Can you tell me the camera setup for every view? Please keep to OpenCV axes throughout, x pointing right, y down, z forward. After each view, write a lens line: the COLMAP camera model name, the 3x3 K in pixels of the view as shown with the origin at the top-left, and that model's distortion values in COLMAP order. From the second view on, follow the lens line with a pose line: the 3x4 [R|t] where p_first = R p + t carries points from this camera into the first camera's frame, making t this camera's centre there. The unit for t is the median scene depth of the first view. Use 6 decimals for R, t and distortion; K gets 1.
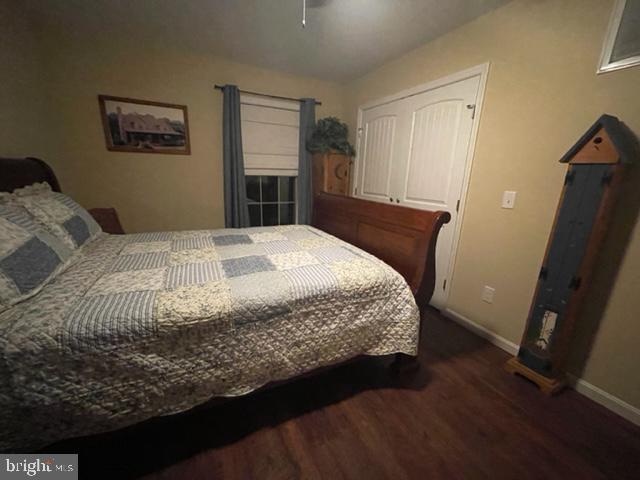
lens RADIAL K [[256.5, 0, 318.5], [0, 256.5, 241.4], [0, 0, 1]] dist [-0.005679, -0.000557]
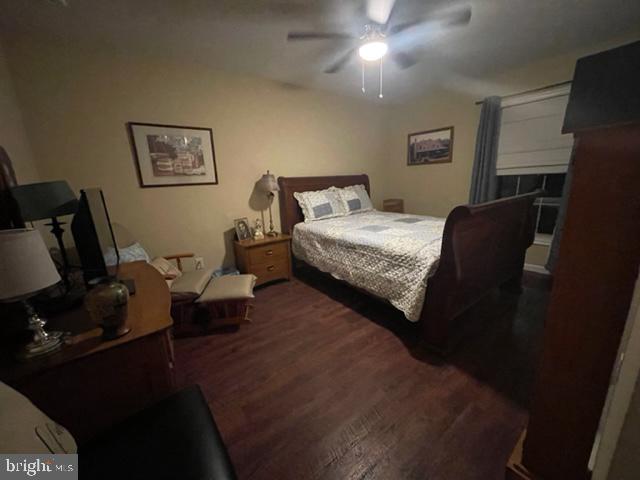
lens RADIAL K [[256.5, 0, 317.1], [0, 256.5, 241.7], [0, 0, 1]] dist [-0.005679, -0.000557]
pose [[0.180410, 0.194721, -0.964124, 1.426148], [-0.207290, 0.965720, 0.156254, -0.016193], [0.961500, 0.171664, 0.214589, 0.252956]]
